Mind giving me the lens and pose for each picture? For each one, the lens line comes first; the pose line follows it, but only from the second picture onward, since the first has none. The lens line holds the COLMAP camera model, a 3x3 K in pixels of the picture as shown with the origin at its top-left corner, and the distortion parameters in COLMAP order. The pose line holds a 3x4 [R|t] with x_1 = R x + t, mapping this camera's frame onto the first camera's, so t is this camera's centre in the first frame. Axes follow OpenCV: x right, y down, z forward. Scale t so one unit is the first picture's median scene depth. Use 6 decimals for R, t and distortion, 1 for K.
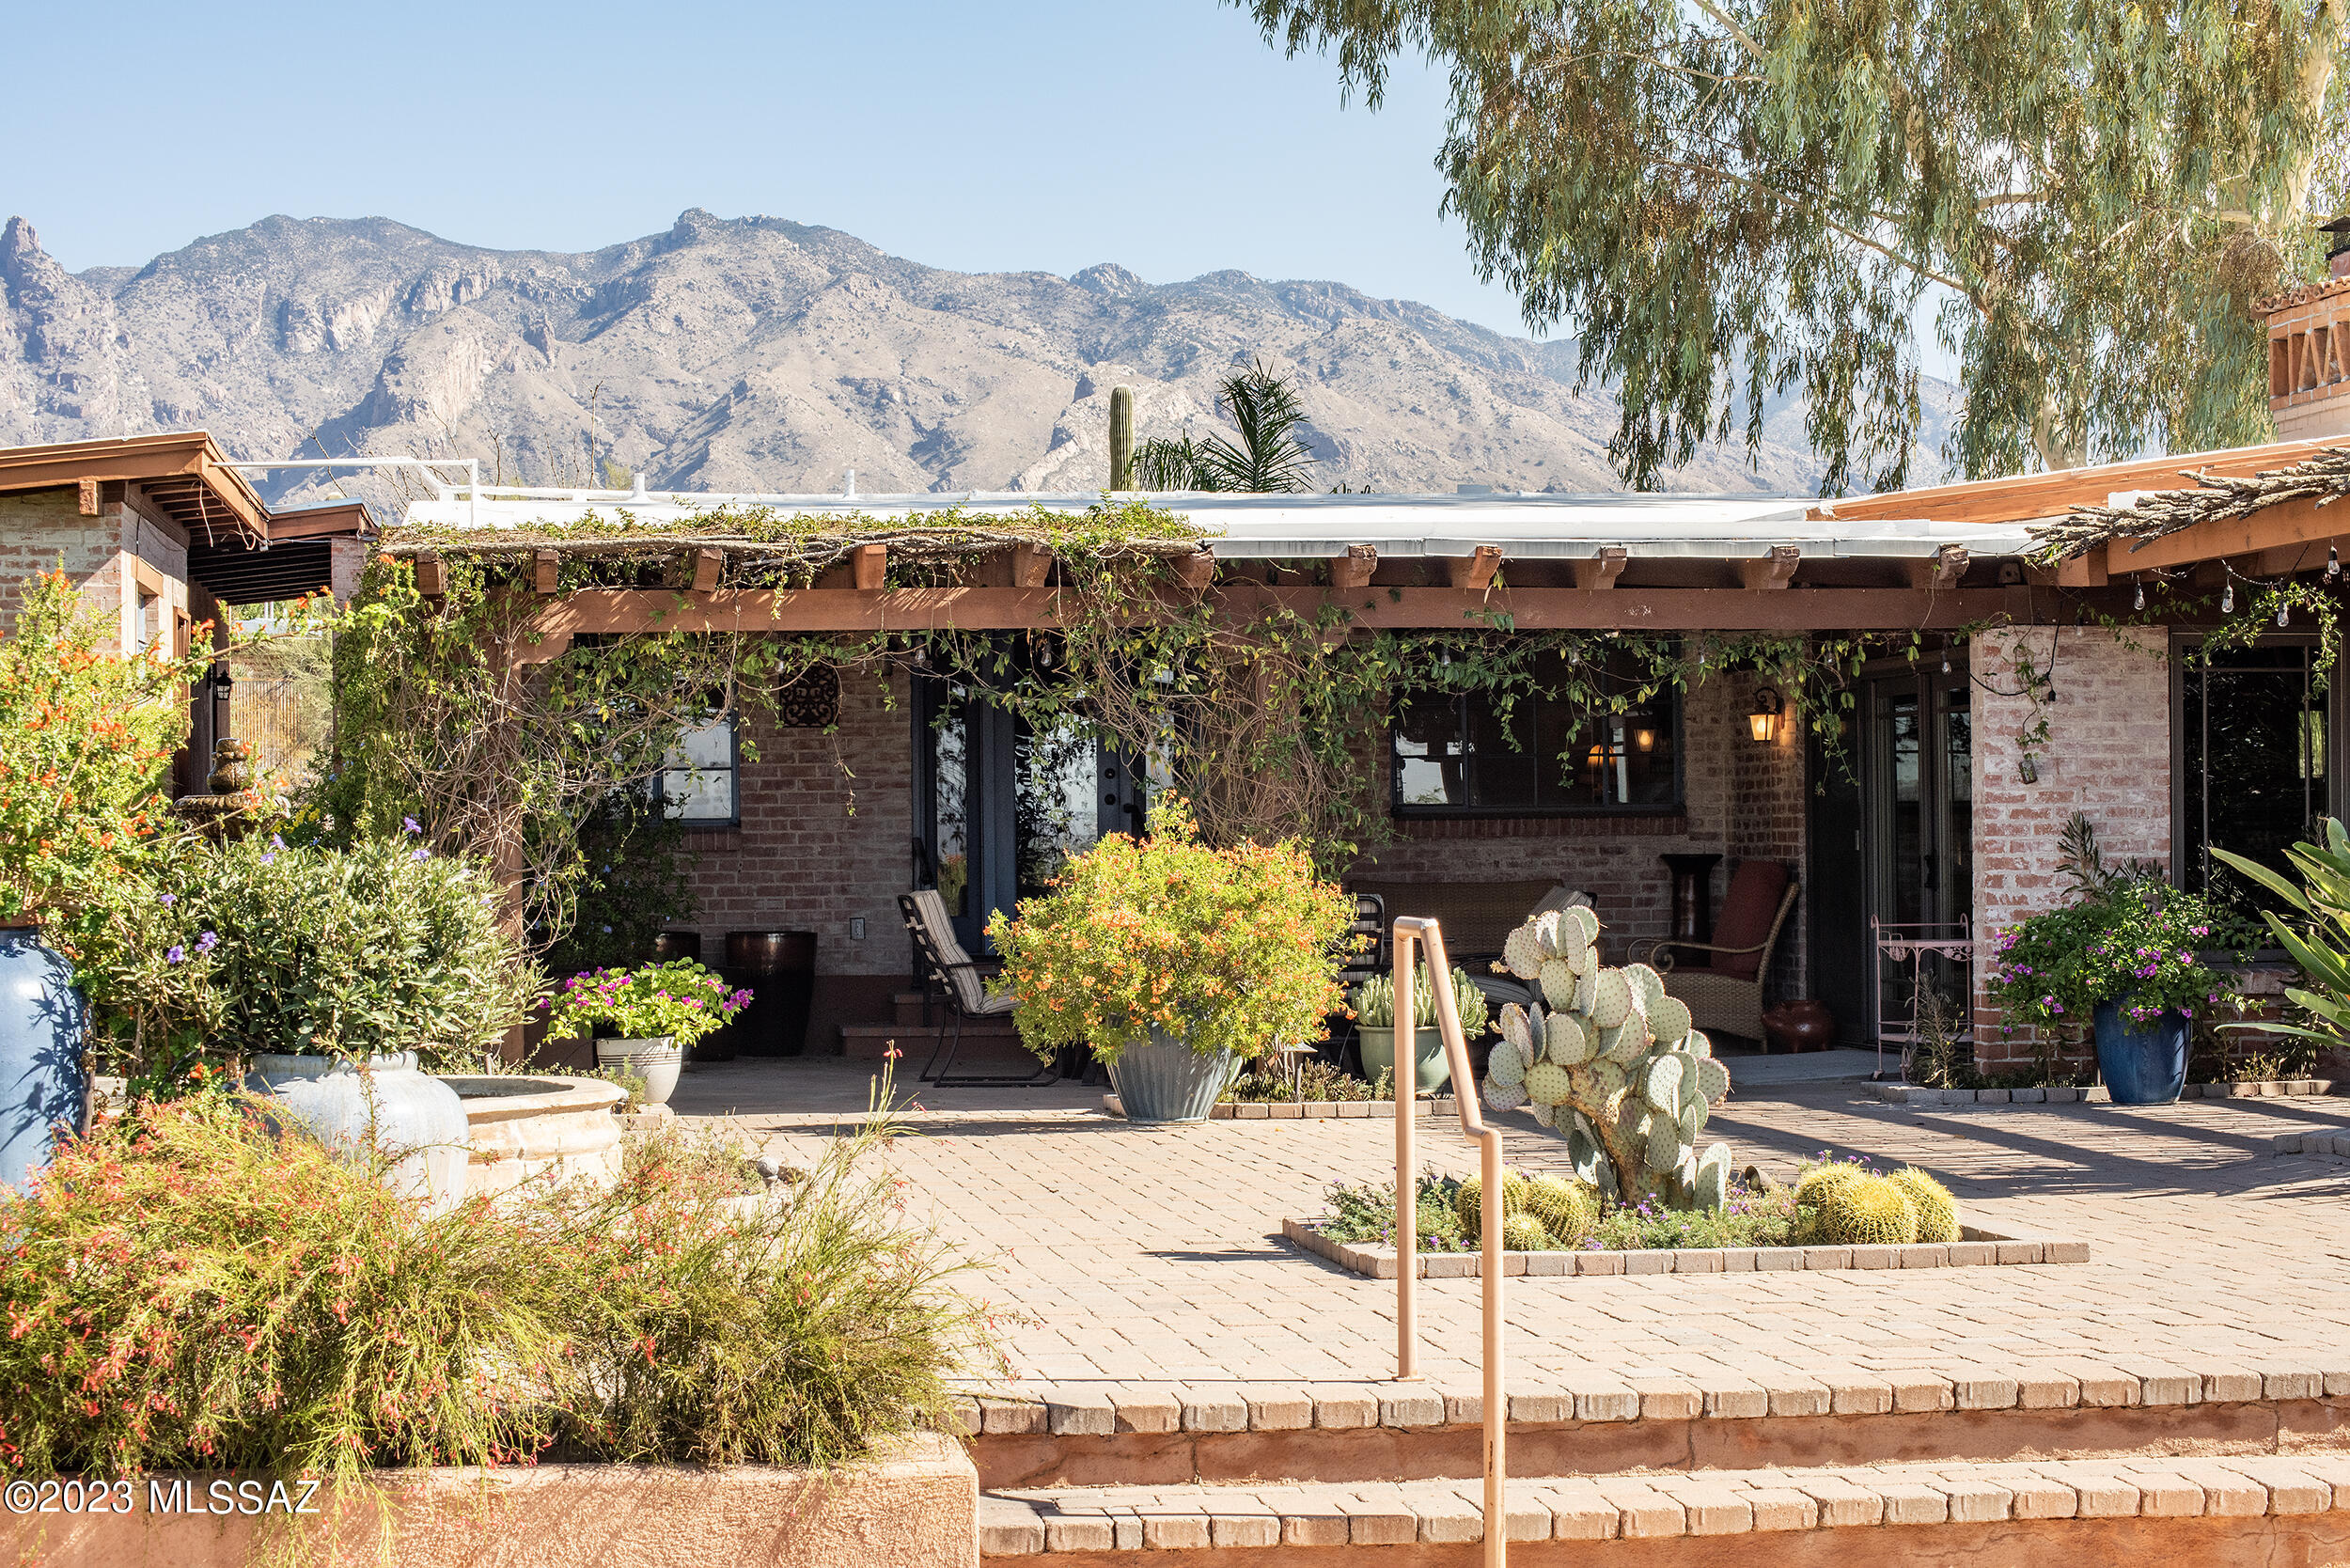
lens RADIAL K [[4889.2, 0, 1172.8], [0, 4889.2, 800.6], [0, 0, 1]] dist [-0.200865, 0.000000]
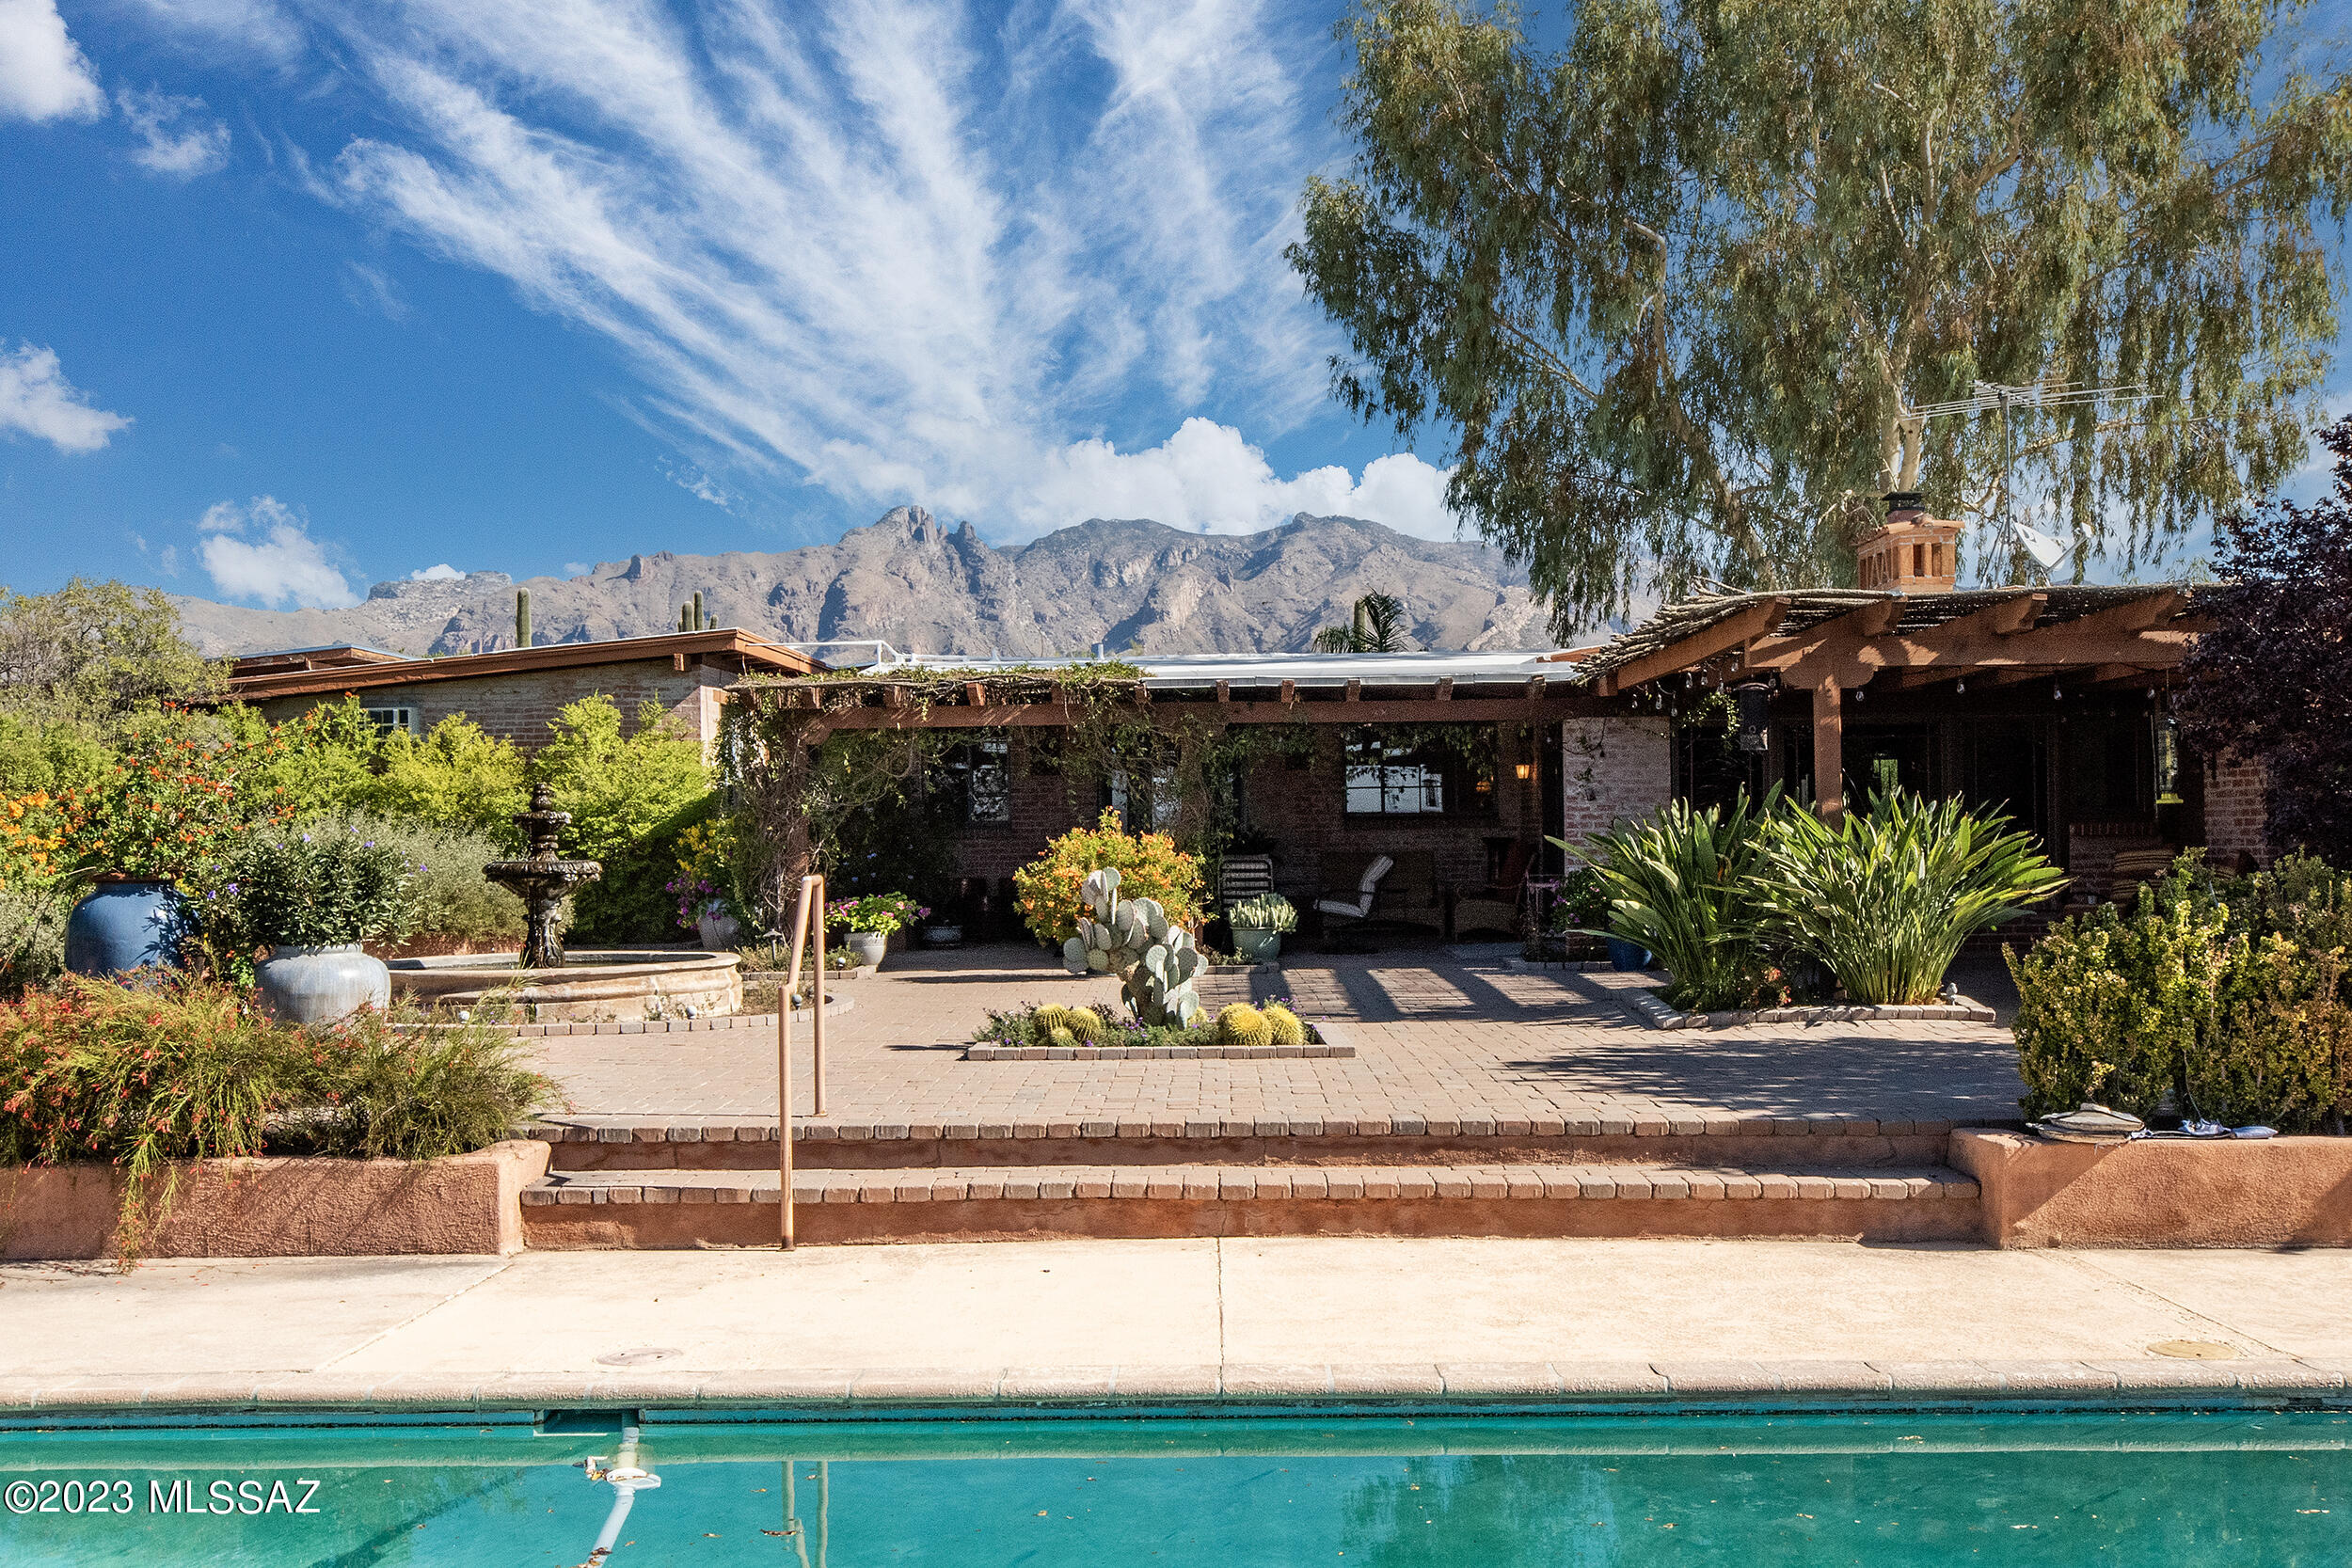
lens RADIAL K [[2453.6, 0, 1183.1], [0, 2453.6, 780.2], [0, 0, 1]] dist [0.024224, 0.000000]
pose [[0.989233, -0.005741, -0.146234, 0.178583], [0.004001, 0.999918, -0.012191, -0.000639], [0.146291, 0.011475, 0.989175, 0.032724]]
